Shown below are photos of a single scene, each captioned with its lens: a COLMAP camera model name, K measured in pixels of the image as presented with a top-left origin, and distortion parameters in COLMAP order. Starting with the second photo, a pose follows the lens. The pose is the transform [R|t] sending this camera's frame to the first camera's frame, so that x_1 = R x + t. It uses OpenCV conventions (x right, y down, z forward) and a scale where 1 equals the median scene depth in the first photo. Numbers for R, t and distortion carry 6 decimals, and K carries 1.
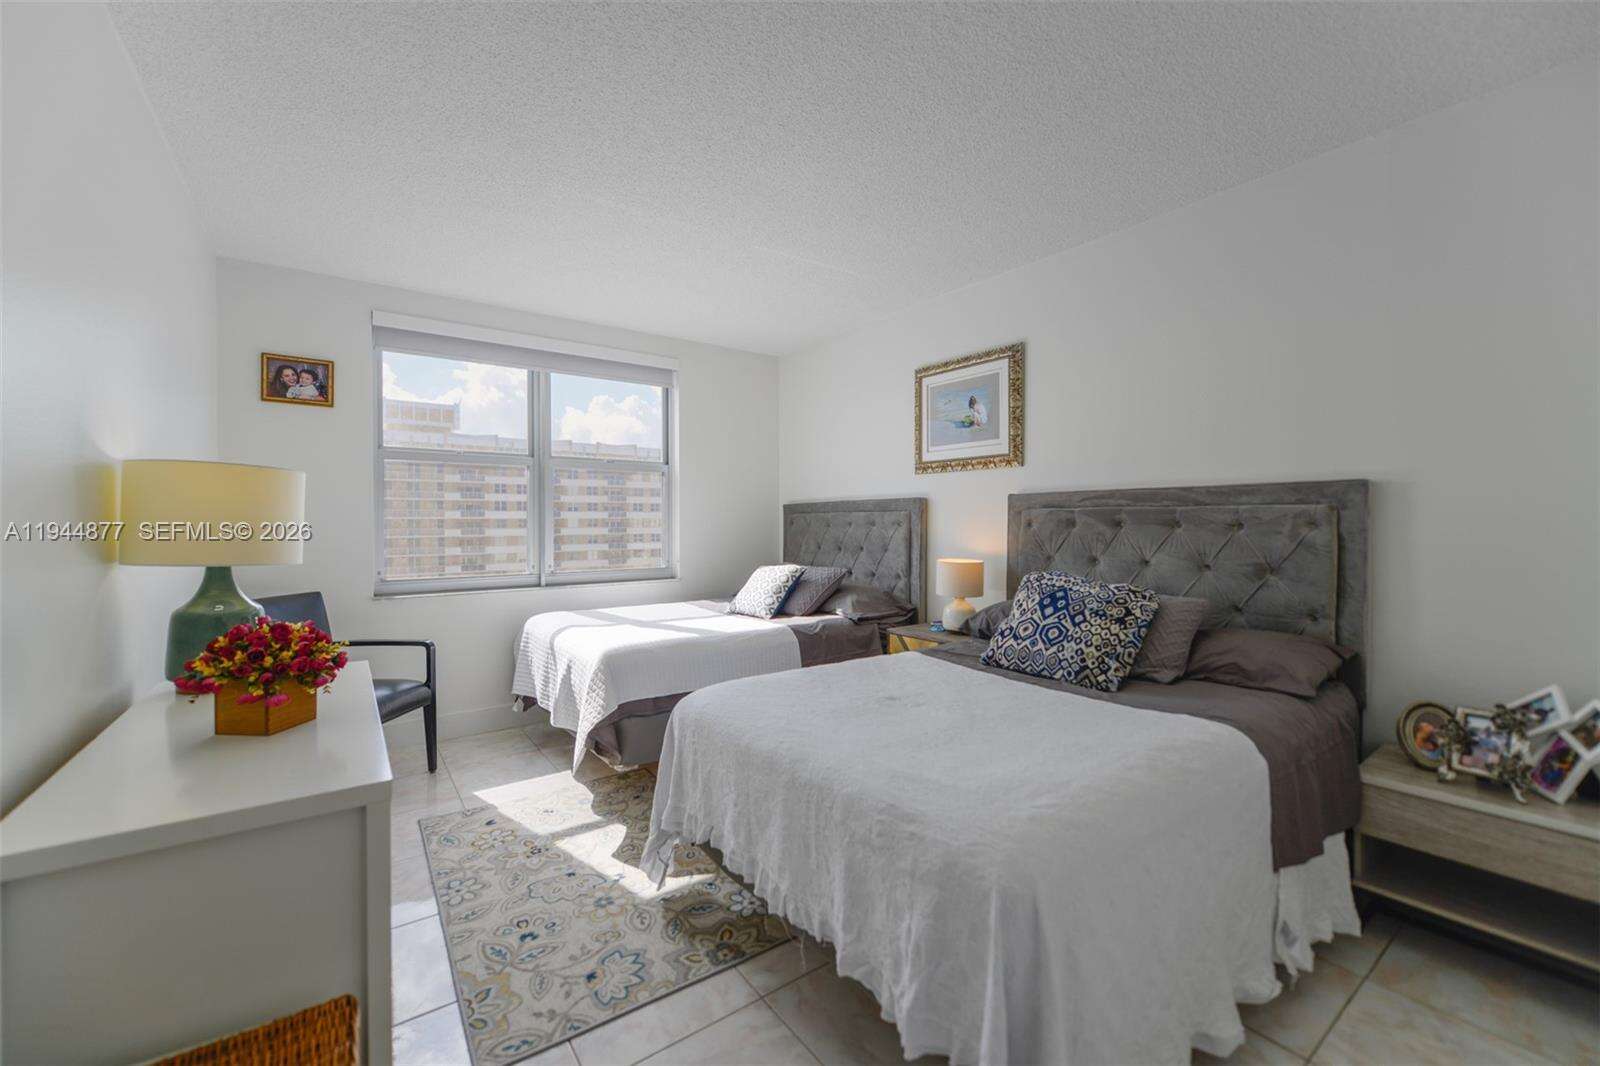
lens RADIAL K [[639.8, 0, 775.9], [0, 639.8, 523.0], [0, 0, 1]] dist [0.000902, -0.000499]
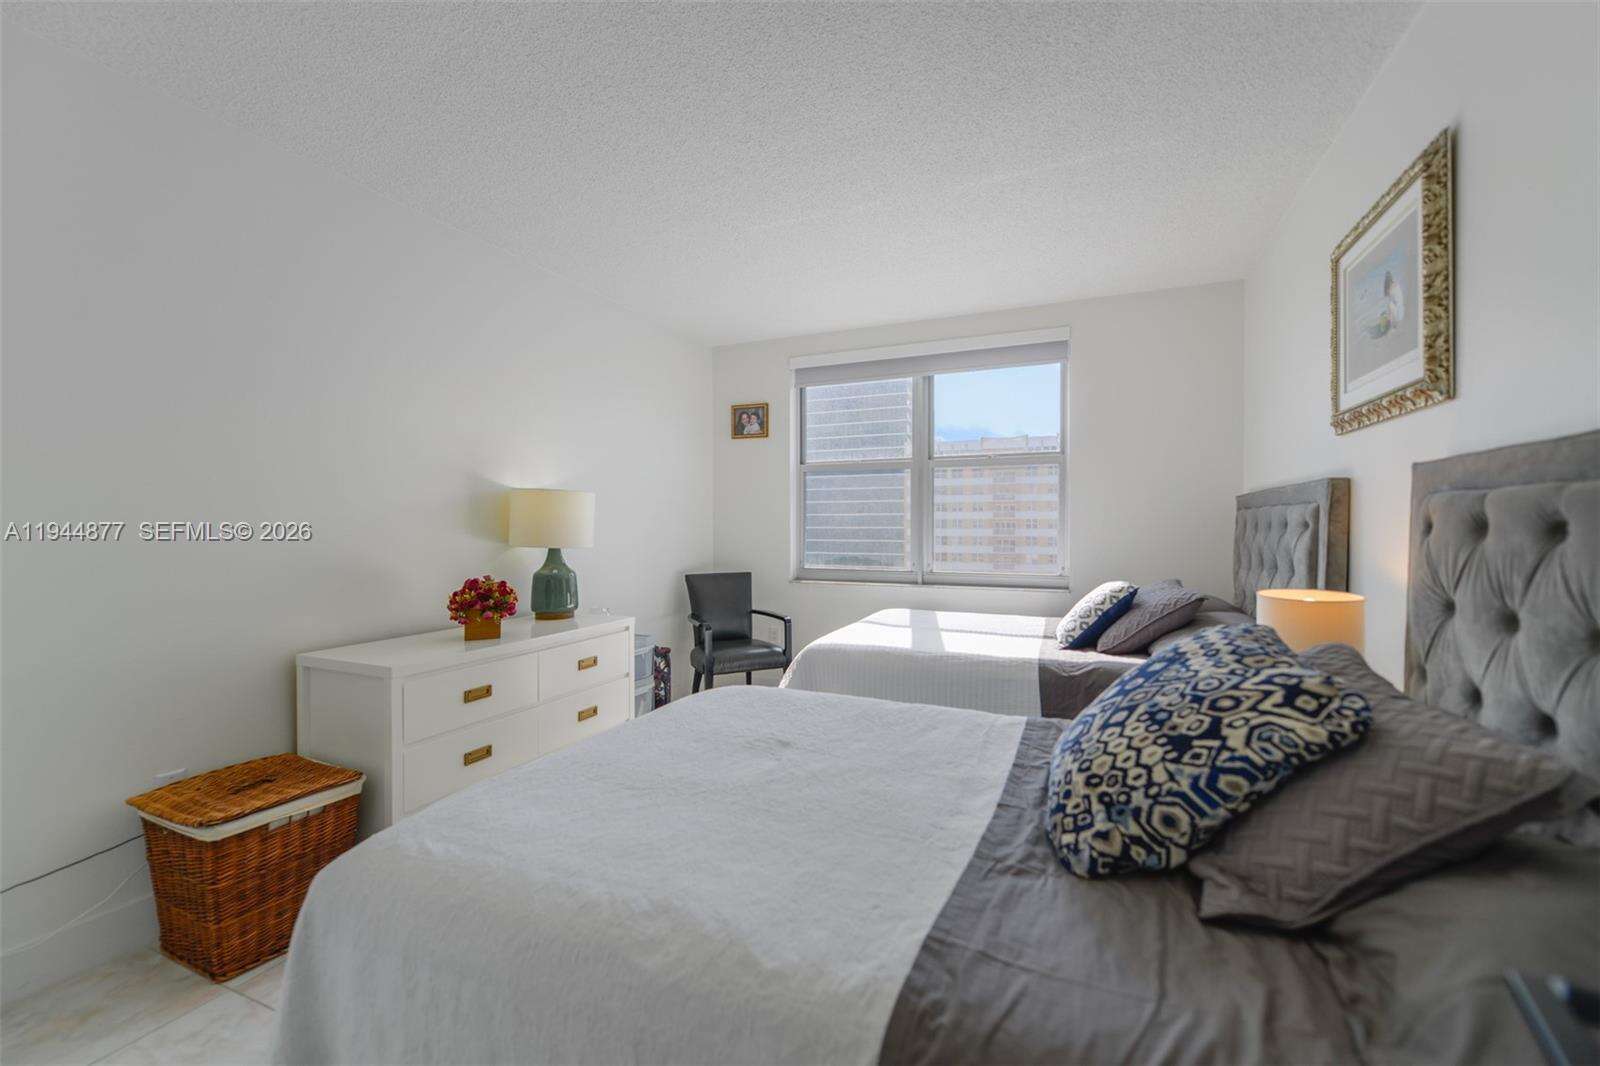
lens RADIAL K [[648.7, 0, 802.5], [0, 648.7, 524.8], [0, 0, 1]] dist [0.001030, -0.000138]
pose [[0.520095, 0.003695, -0.854100, 0.526247], [-0.000476, 0.999992, 0.004036, -0.001328], [0.854108, -0.001693, 0.520093, 0.357893]]
